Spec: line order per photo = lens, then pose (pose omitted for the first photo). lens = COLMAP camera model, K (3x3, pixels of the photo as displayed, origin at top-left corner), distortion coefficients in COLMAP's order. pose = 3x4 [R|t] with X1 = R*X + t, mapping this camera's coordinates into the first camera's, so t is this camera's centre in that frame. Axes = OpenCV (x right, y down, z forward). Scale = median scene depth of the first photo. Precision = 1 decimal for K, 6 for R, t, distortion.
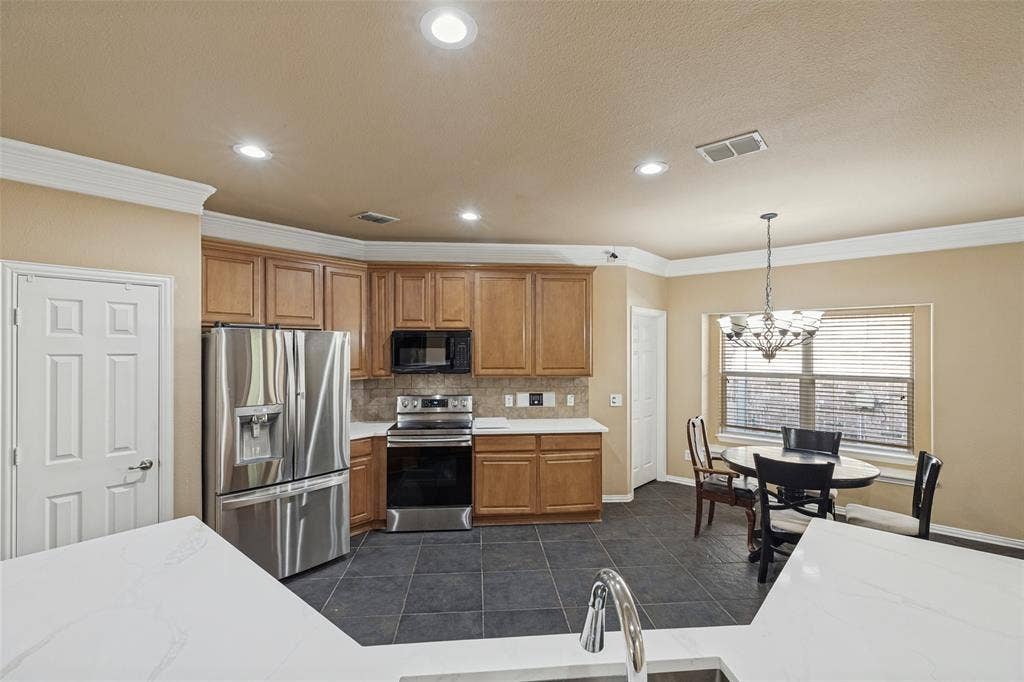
lens RADIAL K [[459.8, 0, 510.4], [0, 459.8, 345.1], [0, 0, 1]] dist [0.019495, 0.000275]
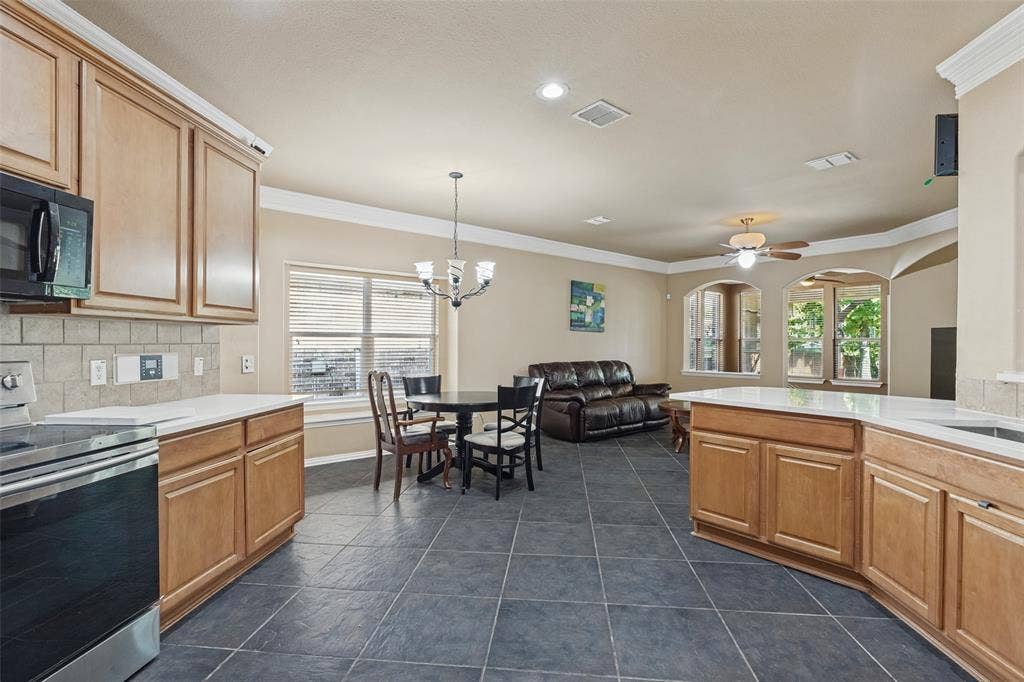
lens RADIAL K [[490.4, 0, 512.7], [0, 490.4, 343.9], [0, 0, 1]] dist [0.001073, 0.000329]
pose [[0.167613, 0.002280, 0.985850, -0.446195], [-0.010023, 0.999950, -0.000608, 0.094234], [-0.985802, -0.009779, 0.167628, 0.541552]]
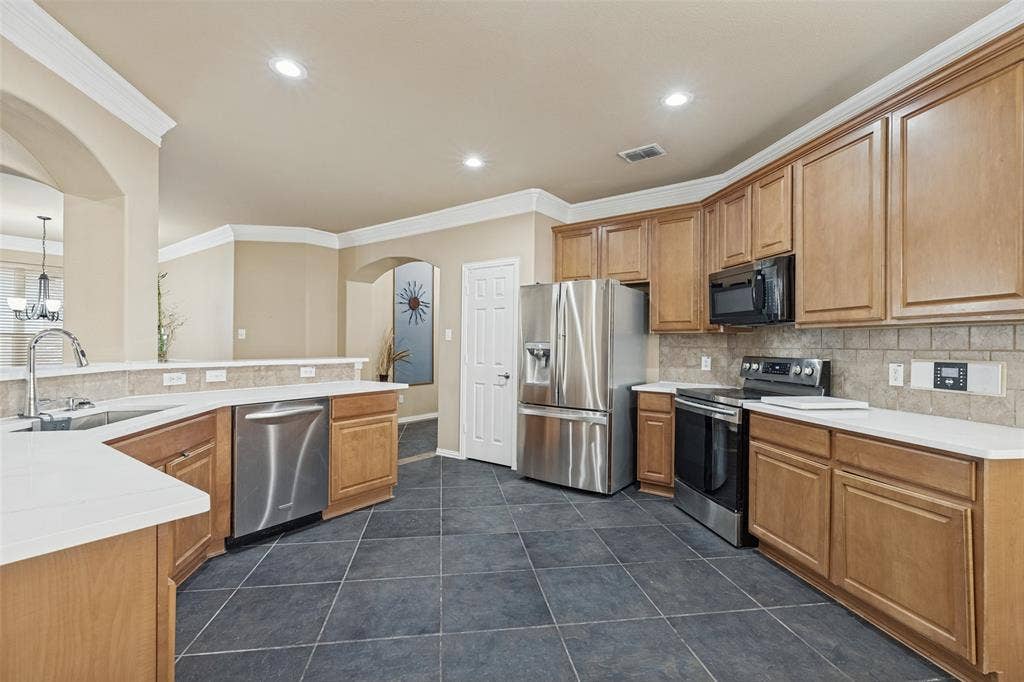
lens RADIAL K [[459.8, 0, 510.4], [0, 459.8, 345.1], [0, 0, 1]] dist [0.019495, 0.000275]
pose [[0.075255, 0.002307, -0.997162, 0.520096], [-0.000443, 0.999997, 0.002280, 0.092230], [0.997164, 0.000270, 0.075255, 0.560993]]
